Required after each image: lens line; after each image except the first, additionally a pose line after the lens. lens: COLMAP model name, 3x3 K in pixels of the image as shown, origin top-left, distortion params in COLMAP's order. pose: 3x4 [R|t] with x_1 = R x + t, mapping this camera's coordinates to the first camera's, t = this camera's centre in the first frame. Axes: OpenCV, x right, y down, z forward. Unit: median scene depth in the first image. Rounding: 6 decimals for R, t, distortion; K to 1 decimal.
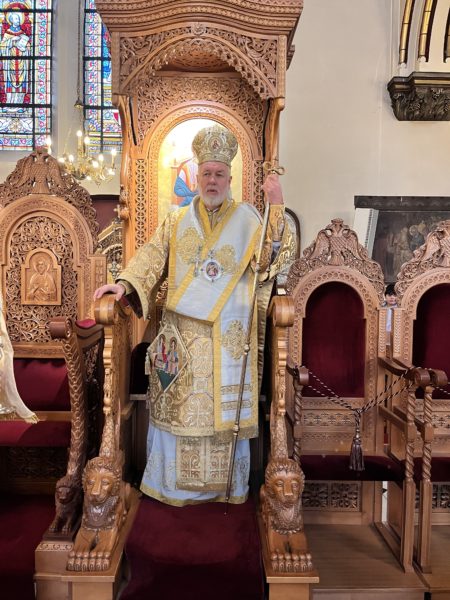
lens RADIAL K [[450.8, 0, 222.3], [0, 450.8, 301.1], [0, 0, 1]] dist [0.071371, -0.101740]
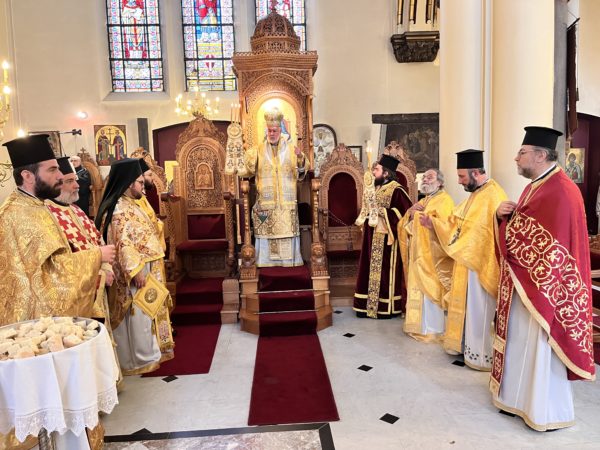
lens RADIAL K [[451.4, 0, 301.2], [0, 451.4, 225.2], [0, 0, 1]] dist [0.072285, -0.103456]
pose [[0.998041, -0.048535, 0.039481, -0.018654], [0.046118, 0.997133, 0.059996, 0.032455], [-0.042280, -0.058058, 0.997418, -0.533519]]
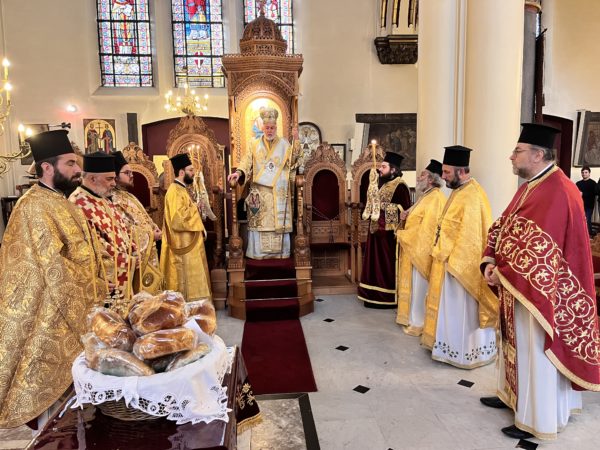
lens RADIAL K [[450.9, 0, 303.3], [0, 450.9, 226.5], [0, 0, 1]] dist [0.078042, -0.110711]
pose [[0.996487, -0.038694, 0.074271, -0.018305], [0.033249, 0.996764, 0.073187, 0.034364], [-0.076863, -0.070460, 0.994549, -0.590231]]
